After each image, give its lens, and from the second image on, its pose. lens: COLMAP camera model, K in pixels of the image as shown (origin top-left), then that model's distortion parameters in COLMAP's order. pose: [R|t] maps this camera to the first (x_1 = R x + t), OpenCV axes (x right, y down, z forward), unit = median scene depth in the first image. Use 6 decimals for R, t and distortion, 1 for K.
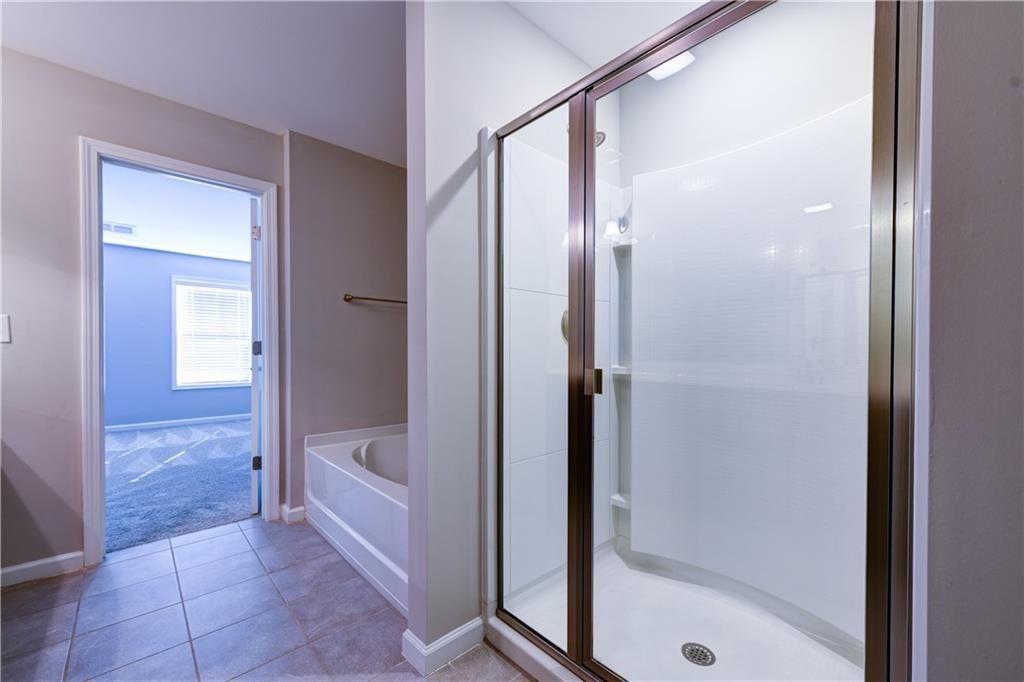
lens RADIAL K [[410.6, 0, 517.6], [0, 410.6, 354.4], [0, 0, 1]] dist [0.008992, -0.000589]
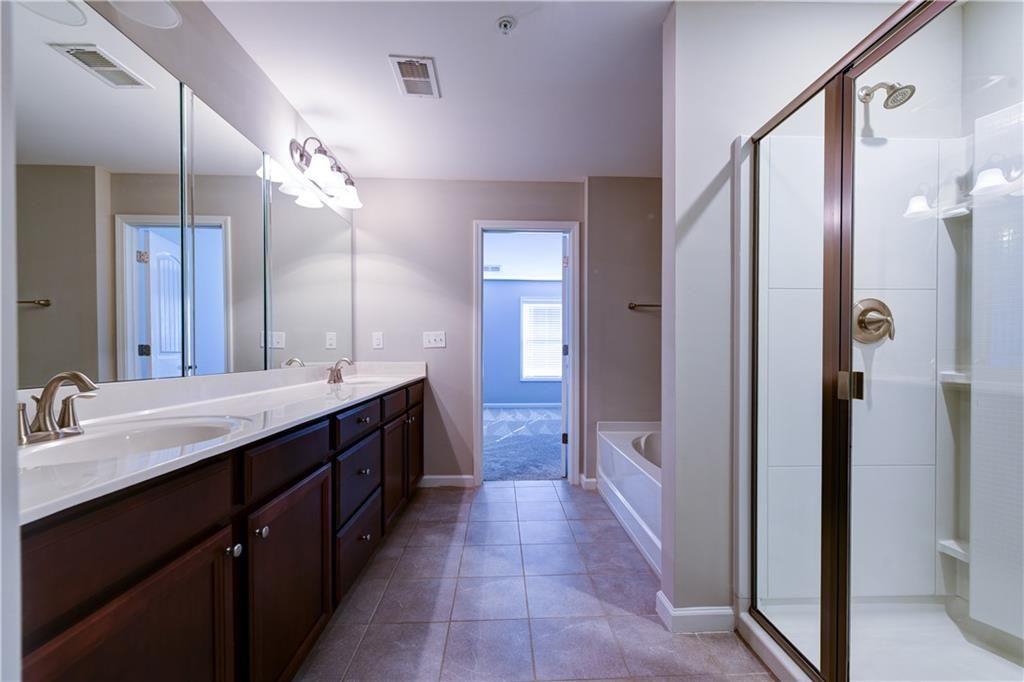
lens RADIAL K [[410.6, 0, 517.6], [0, 410.6, 354.4], [0, 0, 1]] dist [0.008992, -0.000589]
pose [[0.758314, 0.003795, -0.651879, 0.134324], [-0.006573, 0.999977, -0.001824, 0.001848], [0.651857, 0.005667, 0.758321, -0.111815]]
